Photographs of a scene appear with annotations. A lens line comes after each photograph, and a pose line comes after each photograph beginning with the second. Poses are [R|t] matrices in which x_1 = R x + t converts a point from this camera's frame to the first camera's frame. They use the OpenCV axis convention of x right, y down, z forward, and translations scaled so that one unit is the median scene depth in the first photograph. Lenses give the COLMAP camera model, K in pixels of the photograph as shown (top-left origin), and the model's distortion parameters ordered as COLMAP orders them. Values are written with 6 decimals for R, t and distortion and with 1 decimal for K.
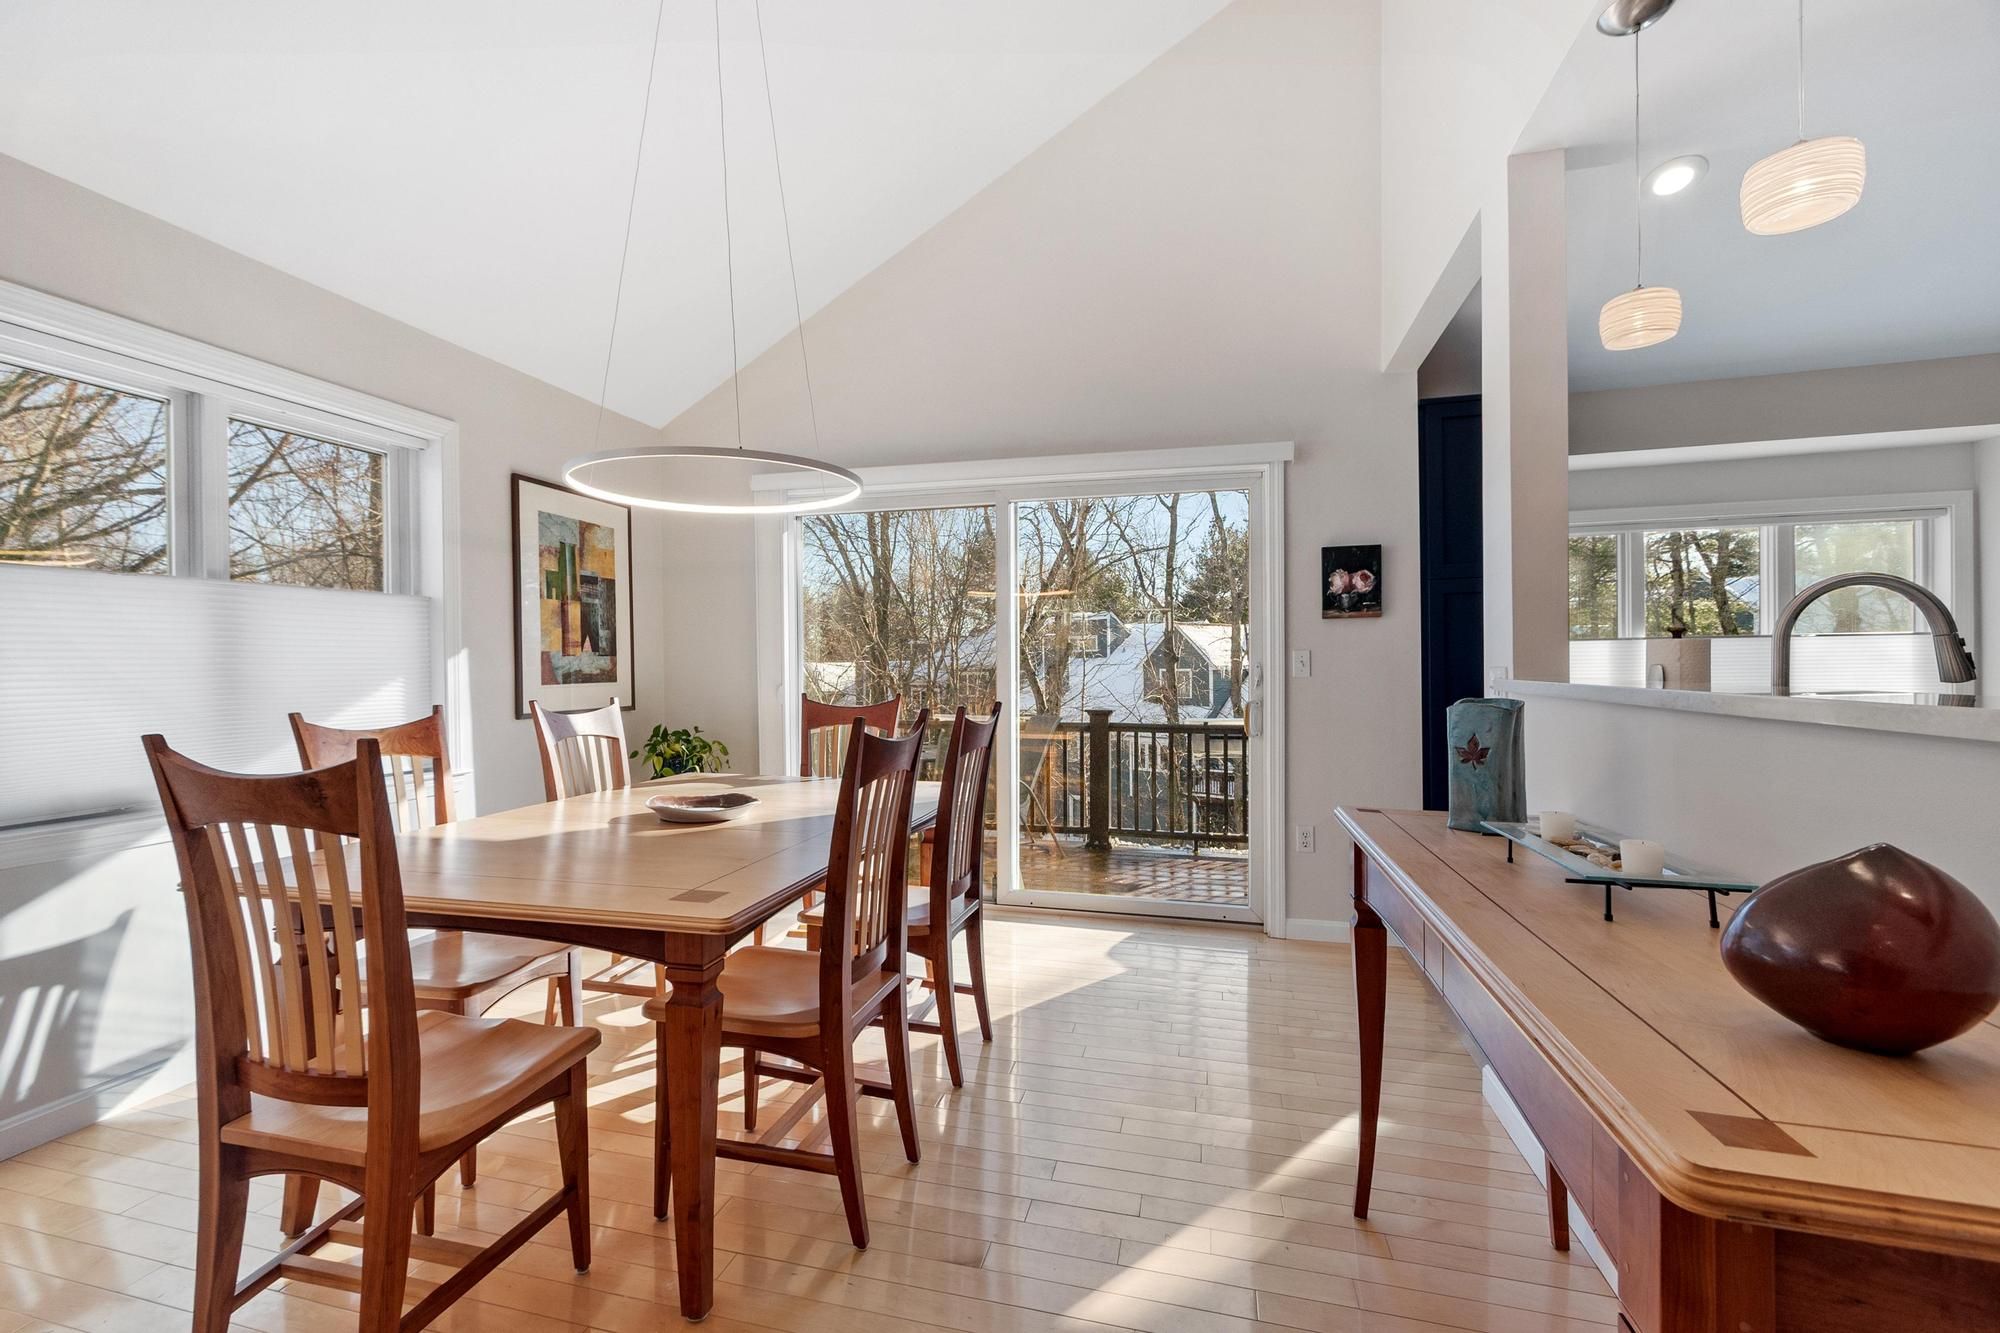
lens RADIAL K [[873.5, 0, 980.5], [0, 873.5, 685.1], [0, 0, 1]] dist [0.000196, -0.000363]
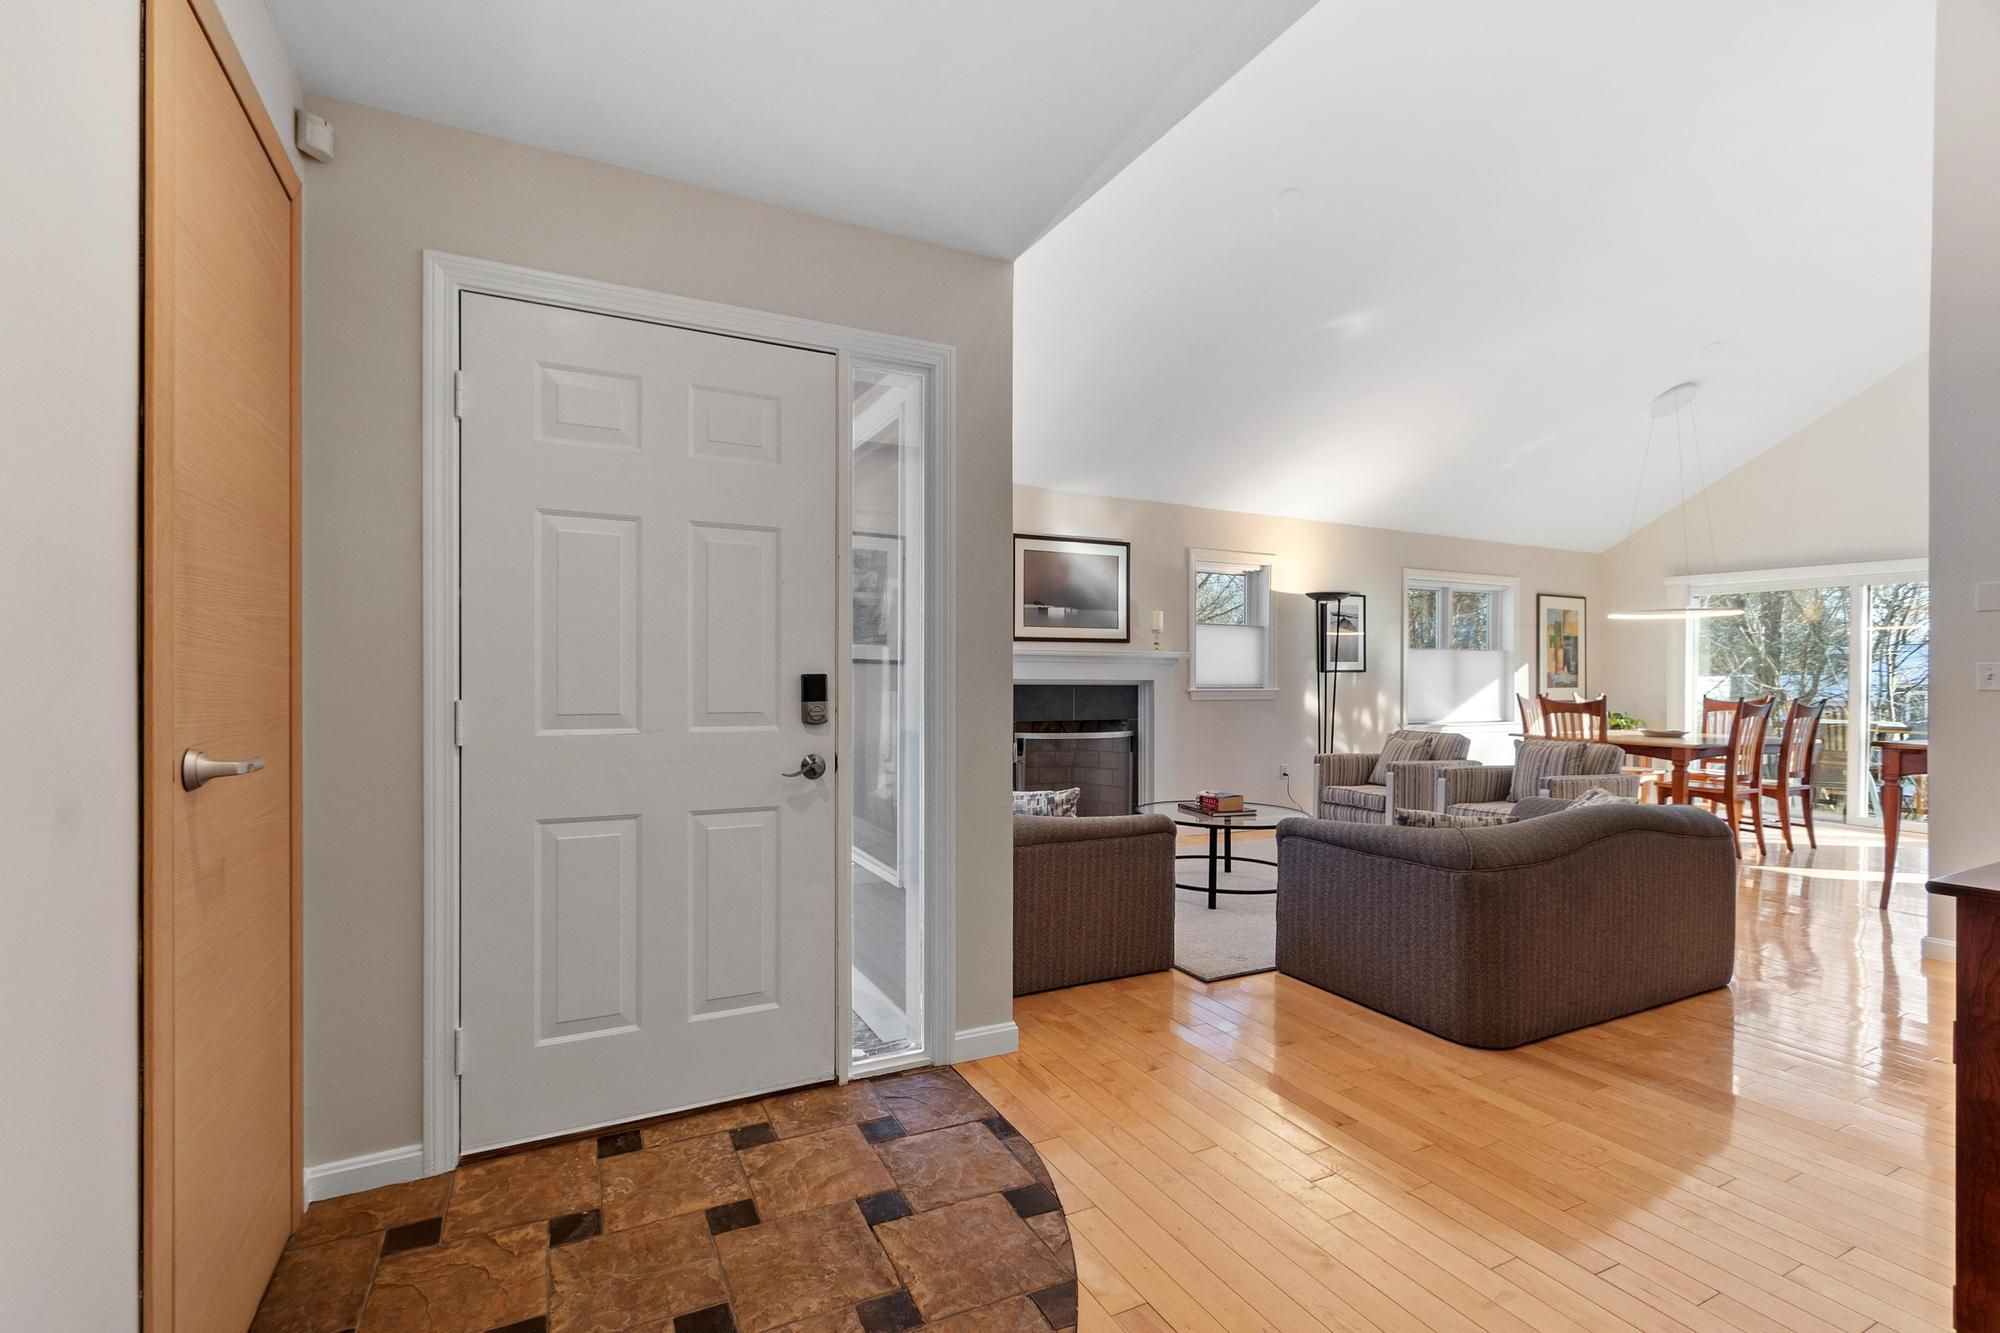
lens RADIAL K [[881.9, 0, 954.4], [0, 881.9, 685.4], [0, 0, 1]] dist [0.002500, 0.000100]
pose [[0.653853, 0.015841, -0.756455, 0.183752], [-0.028432, 0.999589, -0.003644, 0.040687], [0.756087, 0.023890, 0.654035, -1.444050]]
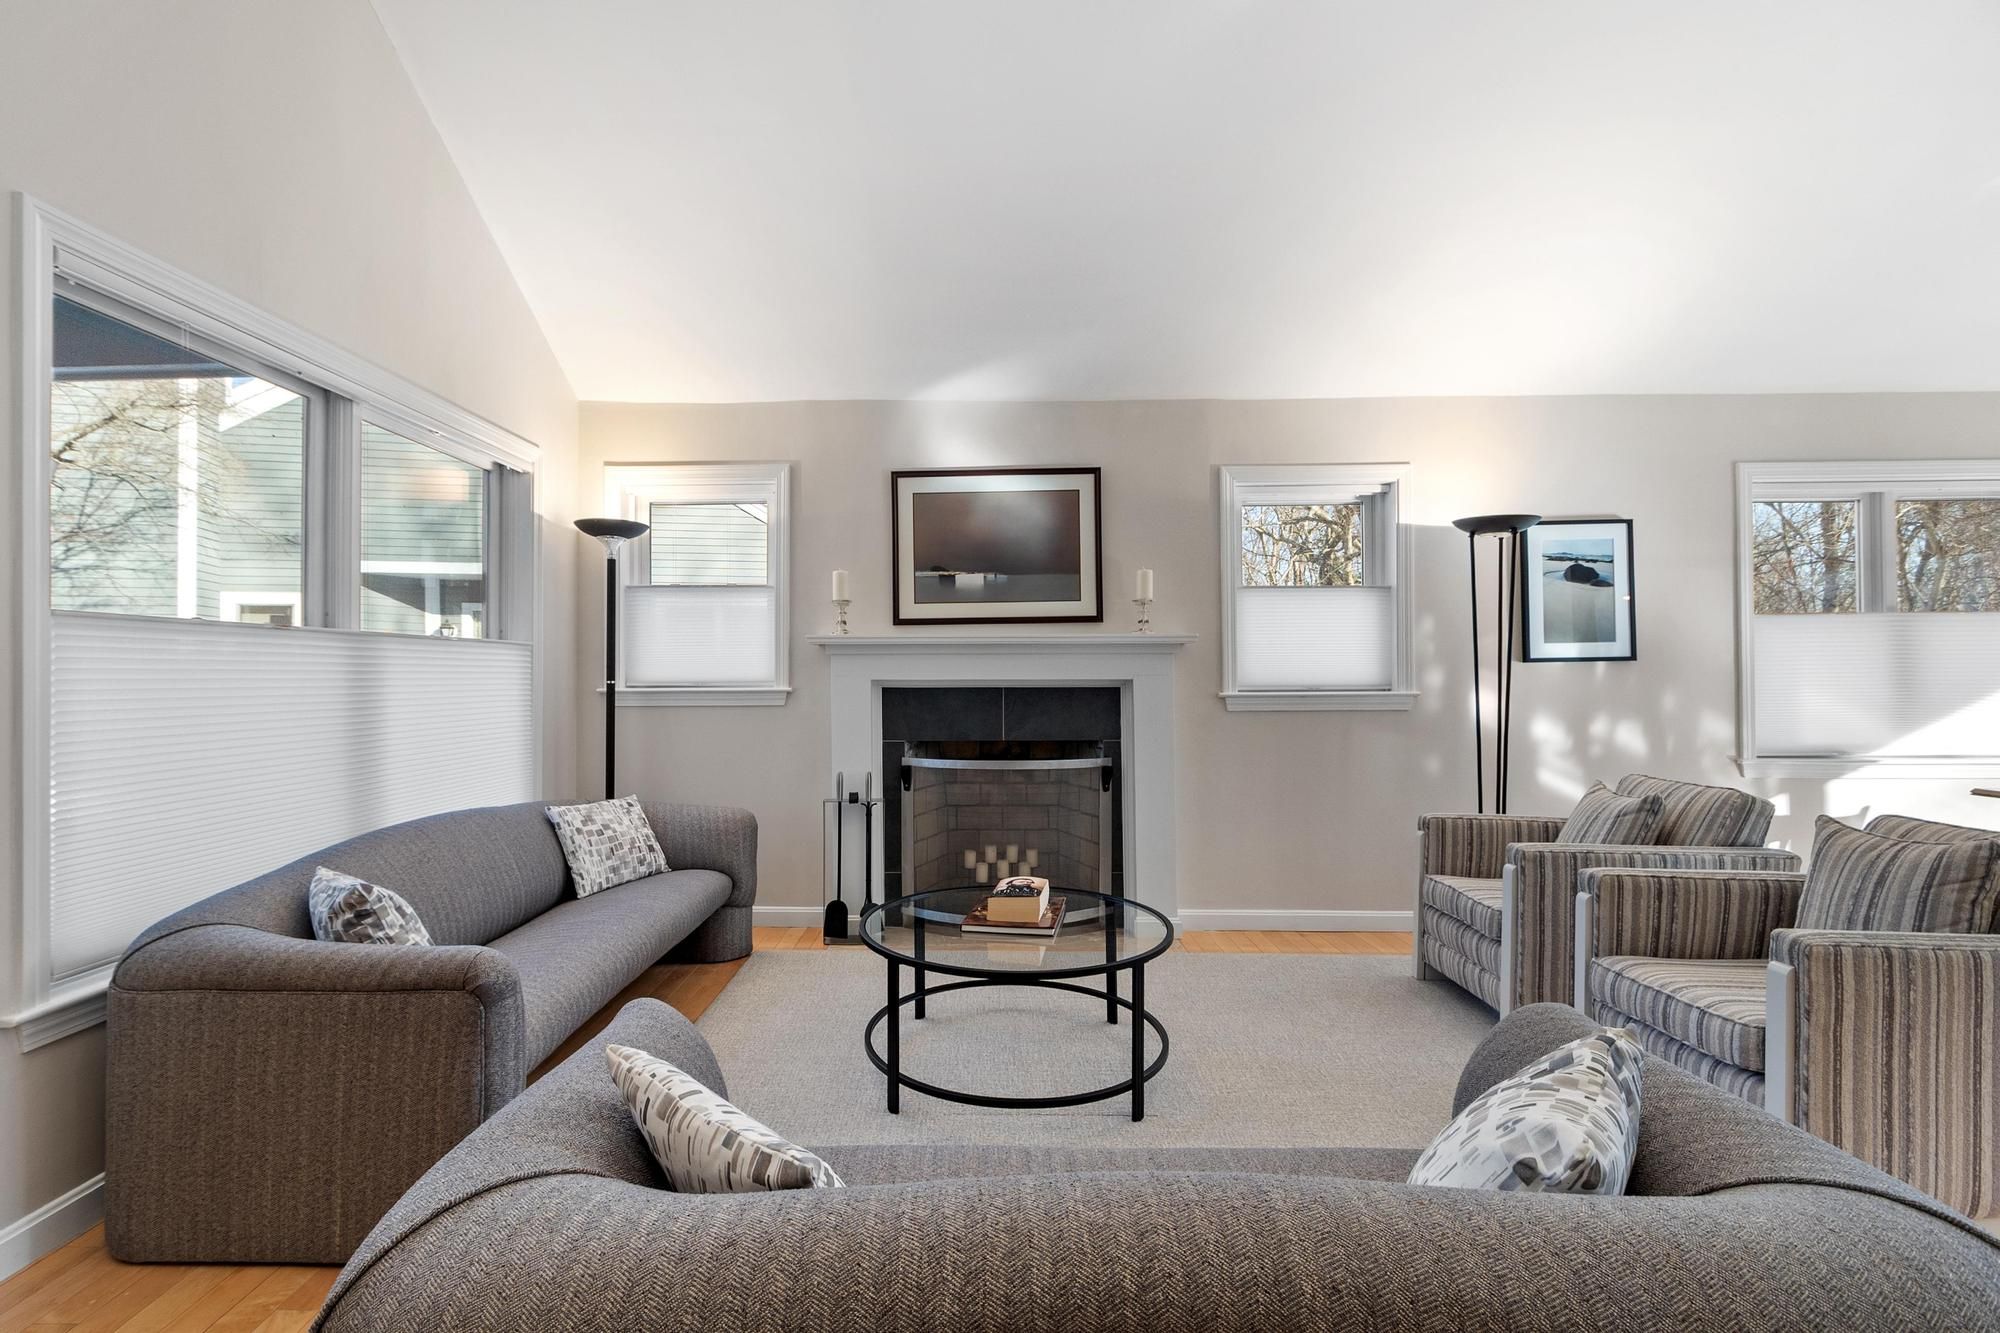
lens RADIAL K [[884.0, 0, 952.8], [0, 884.0, 666.9], [0, 0, 1]] dist [0.001220, -0.000141]
pose [[0.234758, -0.003473, -0.972048, 0.149180], [-0.021085, 0.999740, -0.008664, 0.015737], [0.971825, 0.022530, 0.234624, -0.624228]]
